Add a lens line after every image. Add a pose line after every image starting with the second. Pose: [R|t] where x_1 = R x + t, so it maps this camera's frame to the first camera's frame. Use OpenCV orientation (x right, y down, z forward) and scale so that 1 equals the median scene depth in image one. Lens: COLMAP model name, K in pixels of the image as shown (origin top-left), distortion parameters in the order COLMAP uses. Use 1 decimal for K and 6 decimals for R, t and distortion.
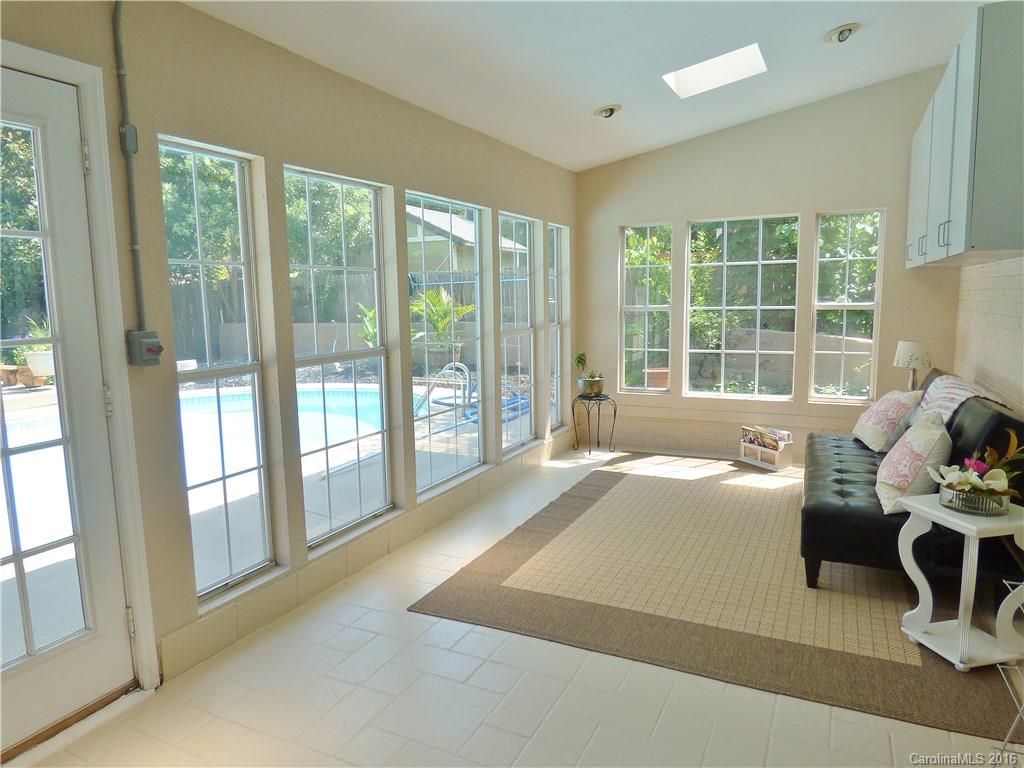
lens RADIAL K [[665.2, 0, 512.9], [0, 665.2, 383.9], [0, 0, 1]] dist [0.002806, 0.005227]
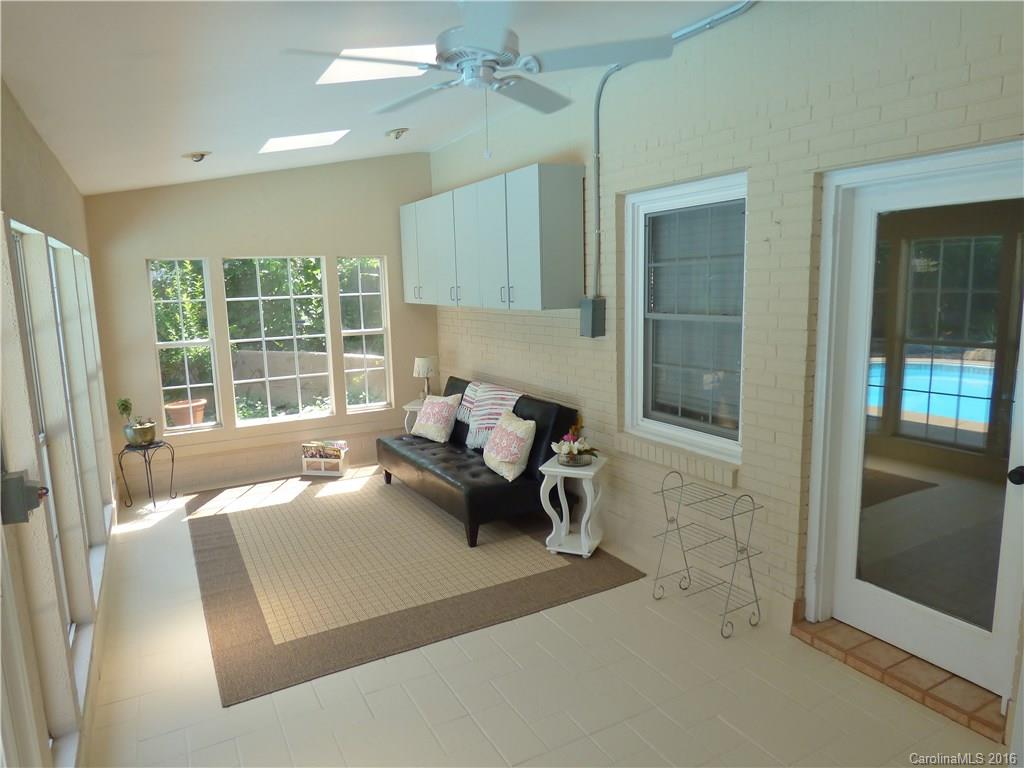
lens RADIAL K [[665.2, 0, 509.0], [0, 665.2, 384.2], [0, 0, 1]] dist [0.002806, 0.005227]
pose [[0.581837, -0.125270, 0.803600, -0.372336], [0.124418, 0.990146, 0.064267, -0.071094], [-0.803733, 0.062590, 0.591689, 0.060864]]
